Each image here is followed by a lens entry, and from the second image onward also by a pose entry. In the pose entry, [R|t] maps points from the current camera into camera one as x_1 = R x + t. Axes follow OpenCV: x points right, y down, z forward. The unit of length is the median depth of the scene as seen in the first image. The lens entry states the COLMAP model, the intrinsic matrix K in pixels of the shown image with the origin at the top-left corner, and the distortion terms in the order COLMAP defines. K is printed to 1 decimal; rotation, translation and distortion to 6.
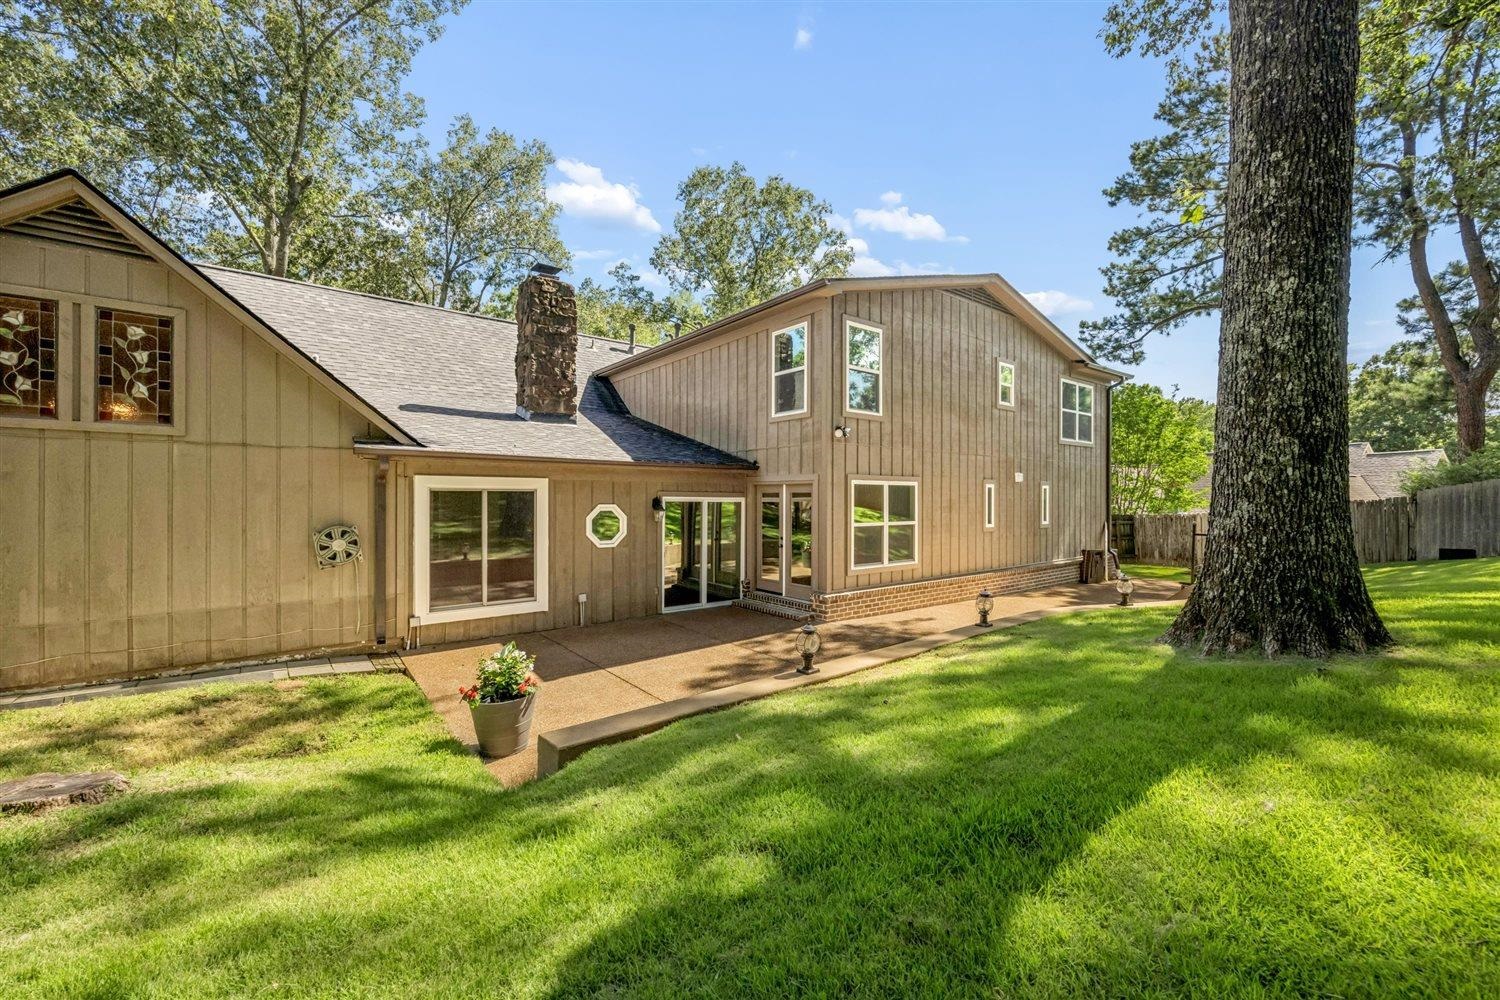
lens RADIAL K [[590.4, 0, 750.0], [0, 590.4, 500.0], [0, 0, 1]] dist [0.002406, 0.000308]
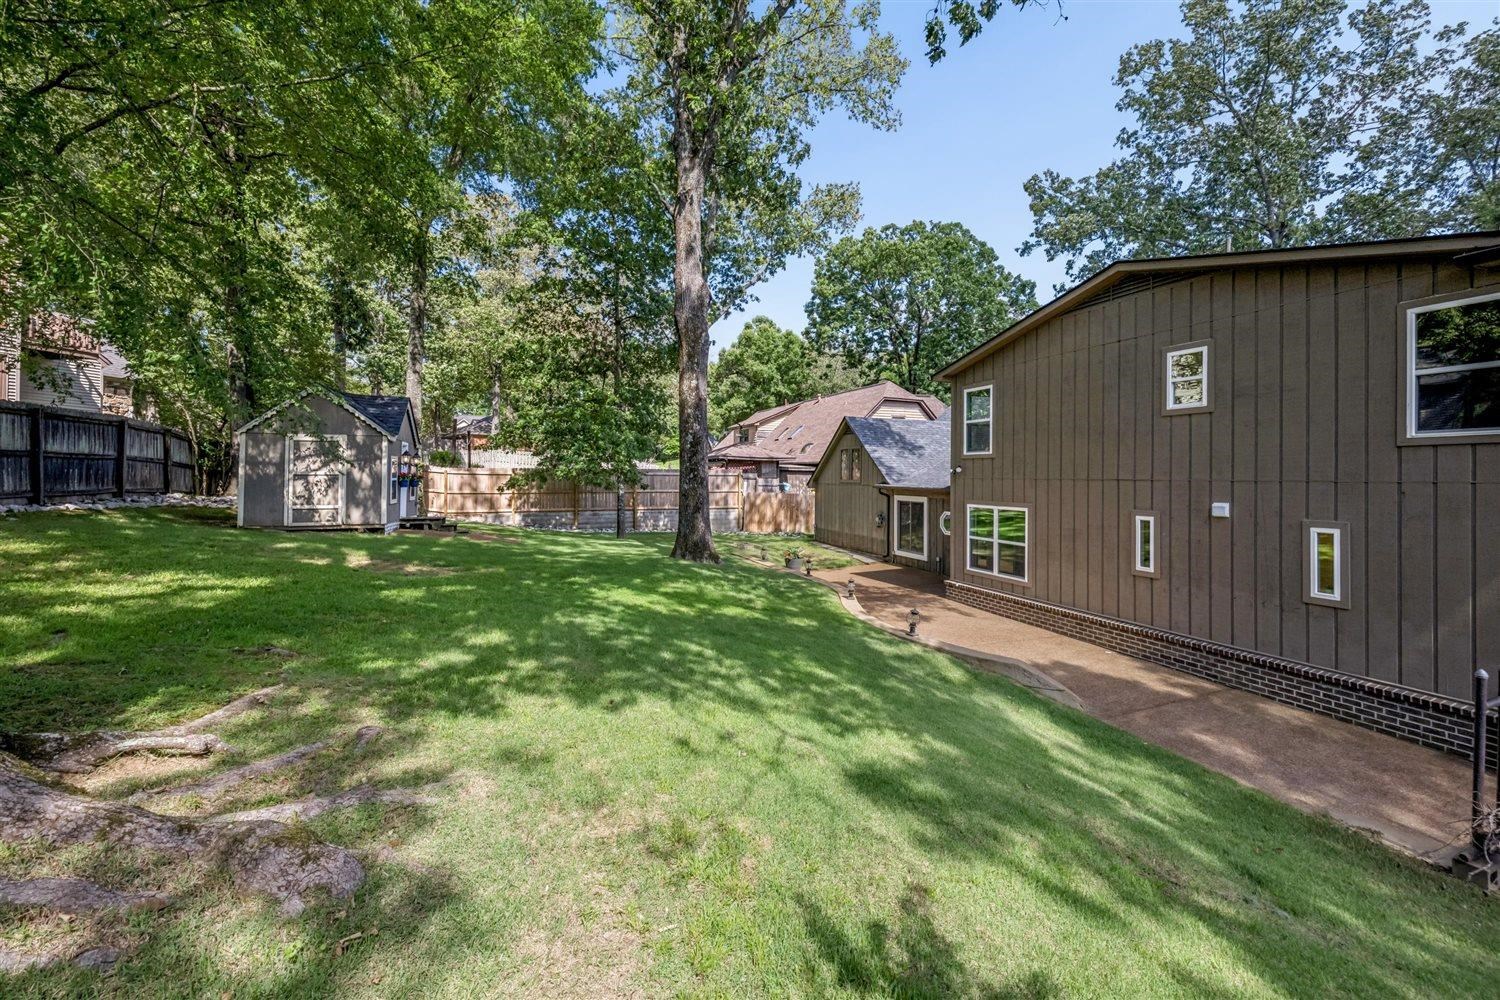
lens RADIAL K [[683.7, 0, 755.3], [0, 683.7, 489.5], [0, 0, 1]] dist [-0.018271, 0.000377]
pose [[-0.290783, 0.028791, -0.956356, 1.650496], [0.004821, 0.999579, 0.028627, -0.104267], [0.956777, 0.003713, -0.290799, 0.893013]]
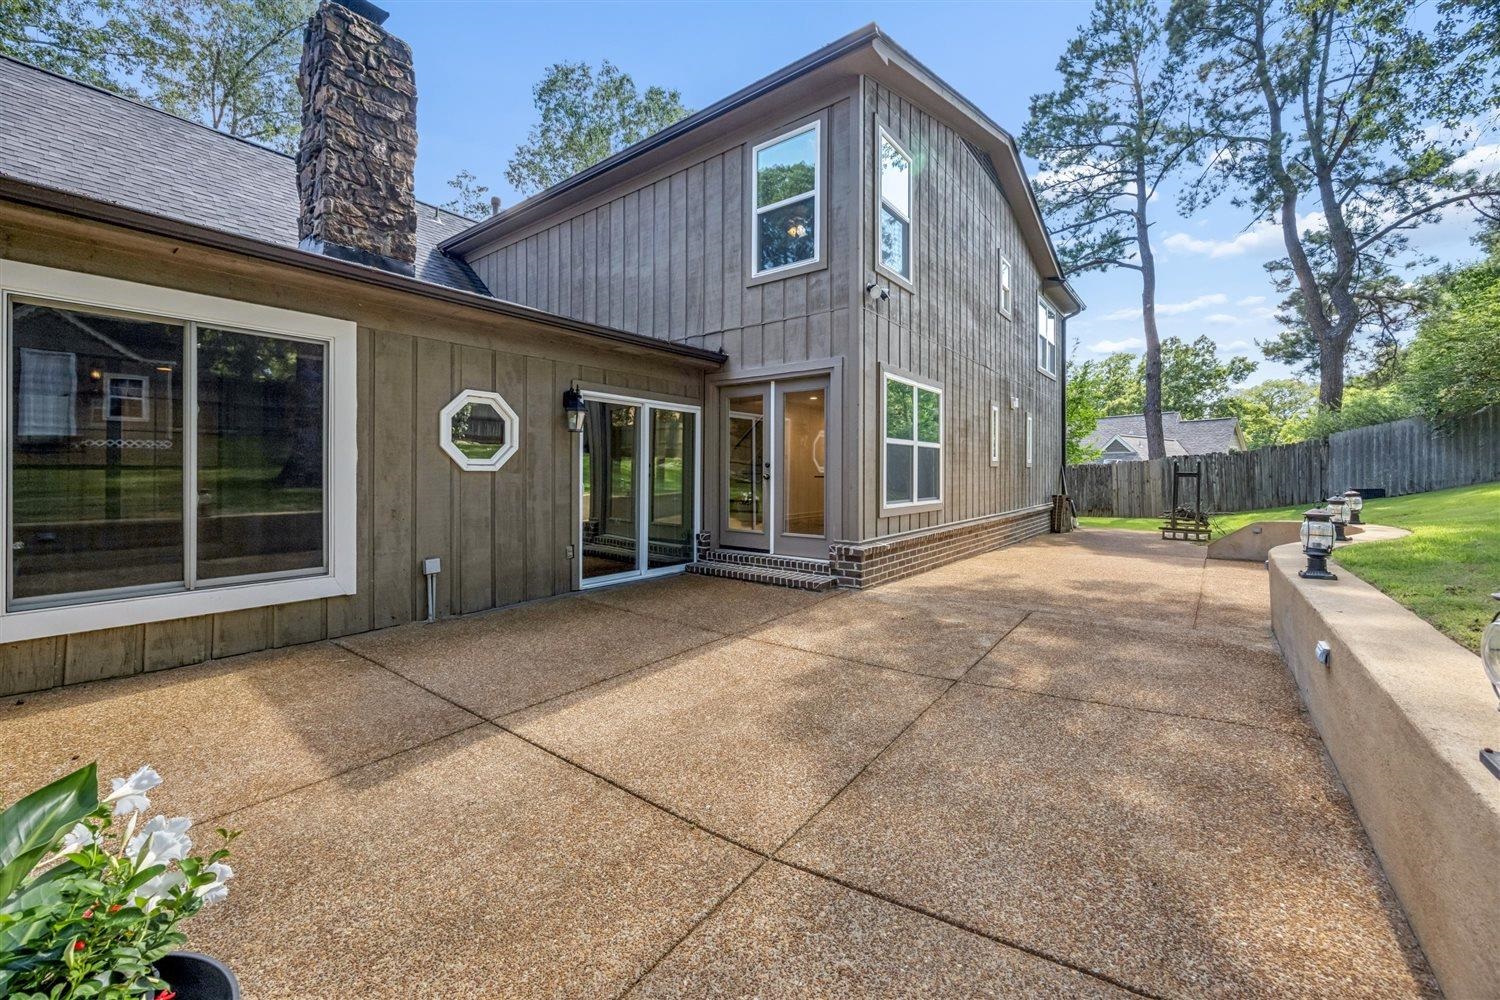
lens RADIAL K [[590.3, 0, 754.4], [0, 590.3, 470.4], [0, 0, 1]] dist [-0.001637, -0.000036]
pose [[0.968939, 0.000687, 0.247298, -0.117025], [-0.000182, 0.999998, -0.002064, 0.069945], [-0.247299, 0.001955, 0.968937, 0.363055]]
